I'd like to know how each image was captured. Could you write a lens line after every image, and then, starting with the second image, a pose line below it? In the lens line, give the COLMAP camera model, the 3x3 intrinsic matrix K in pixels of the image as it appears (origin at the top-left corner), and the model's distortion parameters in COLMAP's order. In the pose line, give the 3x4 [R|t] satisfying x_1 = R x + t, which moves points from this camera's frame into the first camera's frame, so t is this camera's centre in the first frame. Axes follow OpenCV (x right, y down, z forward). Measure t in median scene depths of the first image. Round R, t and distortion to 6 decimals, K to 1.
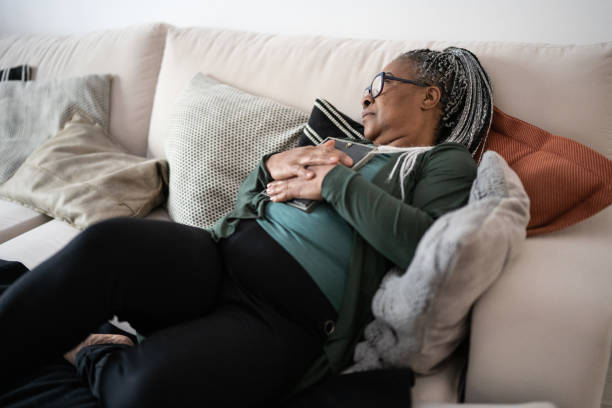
lens RADIAL K [[632.9, 0, 306.0], [0, 632.9, 204.0], [0, 0, 1]] dist [-0.047414, -0.010825]
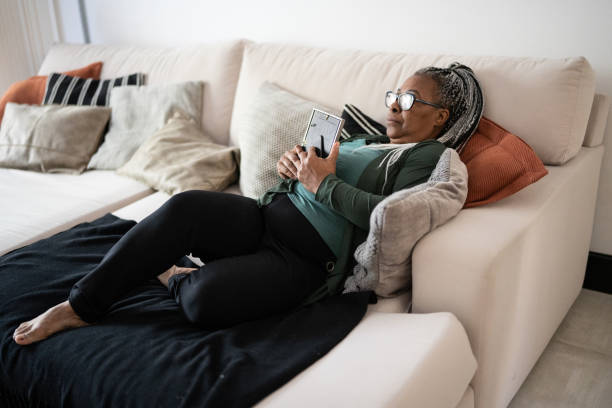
lens RADIAL K [[622.3, 0, 306.0], [0, 622.3, 204.0], [0, 0, 1]] dist [-0.003129, 0.026312]
pose [[0.985886, 0.018078, -0.166438, 0.148581], [-0.011699, 0.999162, 0.039224, -0.005760], [0.167008, -0.036723, 0.985271, -0.301056]]
